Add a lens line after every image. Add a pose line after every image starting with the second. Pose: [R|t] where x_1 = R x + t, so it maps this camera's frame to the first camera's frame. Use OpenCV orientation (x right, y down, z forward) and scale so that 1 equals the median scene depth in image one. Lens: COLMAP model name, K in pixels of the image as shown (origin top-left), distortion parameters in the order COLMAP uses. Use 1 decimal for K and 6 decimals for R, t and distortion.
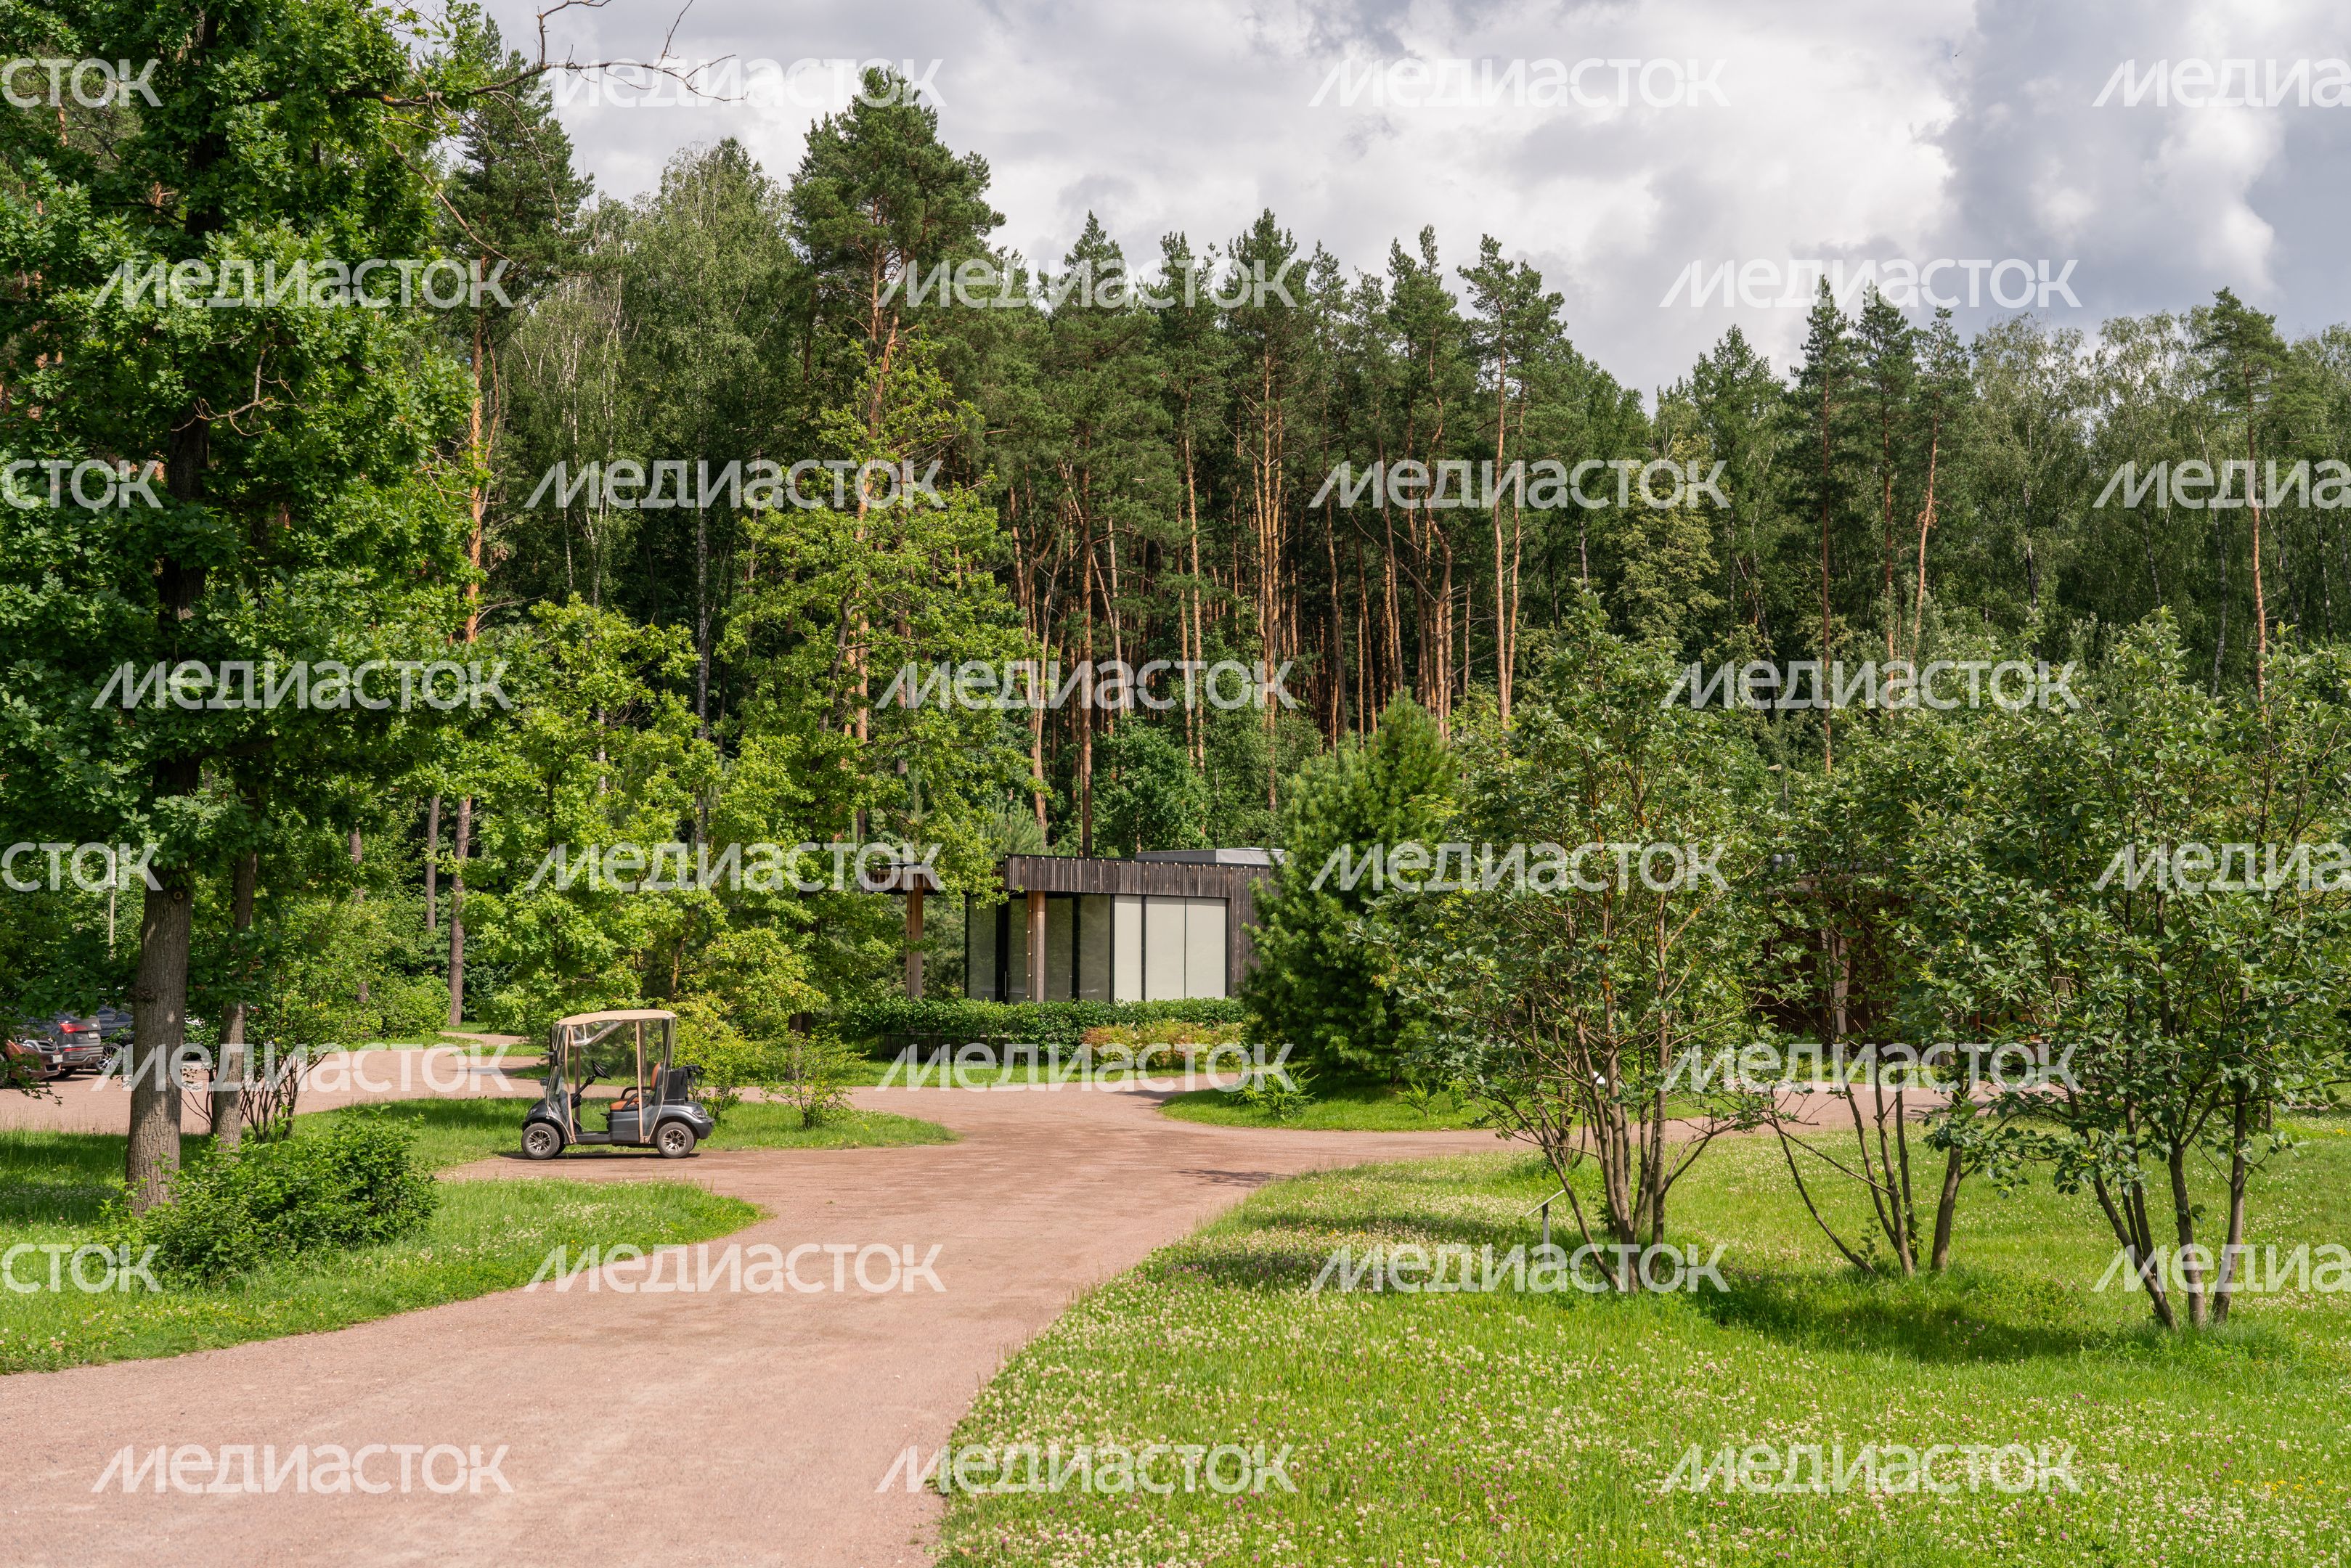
lens RADIAL K [[3002.1, 0, 1166.2], [0, 3002.1, 791.2], [0, 0, 1]] dist [0.211781, 0.000000]
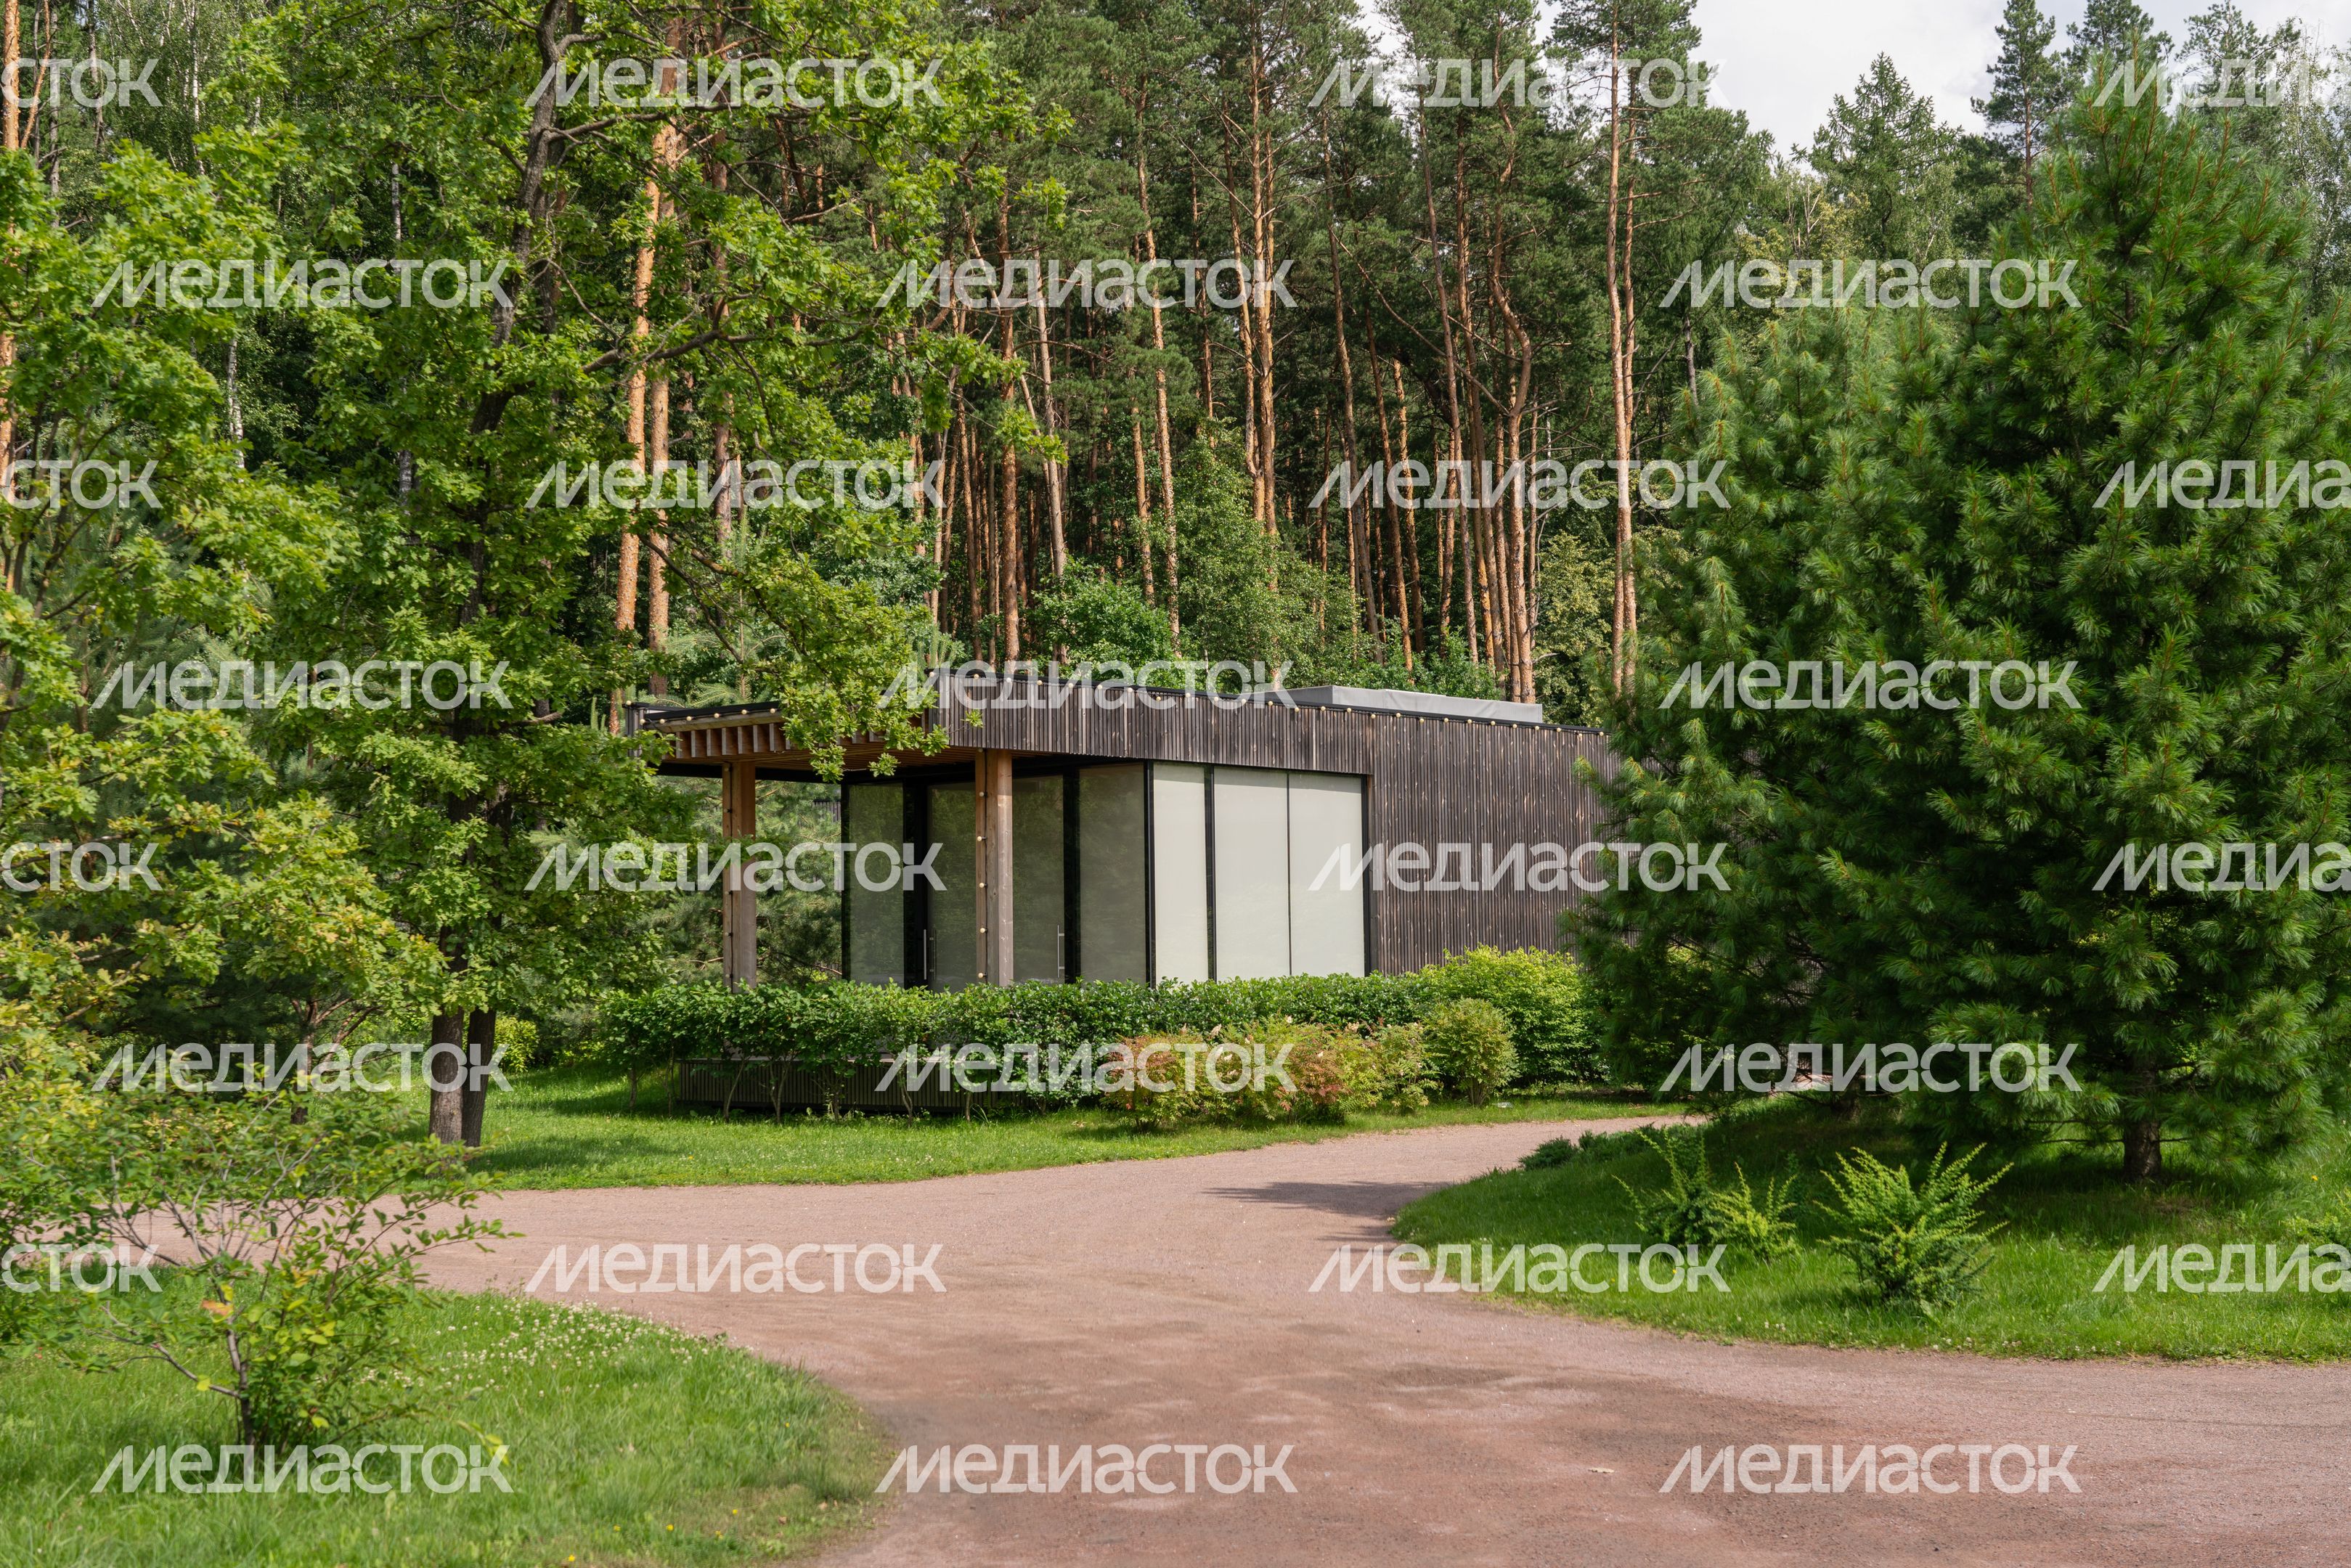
lens RADIAL K [[3088.3, 0, 1166.6], [0, 3088.3, 780.5], [0, 0, 1]] dist [0.079662, 0.000000]
pose [[0.998792, -0.014708, 0.046879, -0.037946], [0.015029, 0.999866, -0.006503, 0.040231], [-0.046777, 0.007200, 0.998879, 0.498521]]
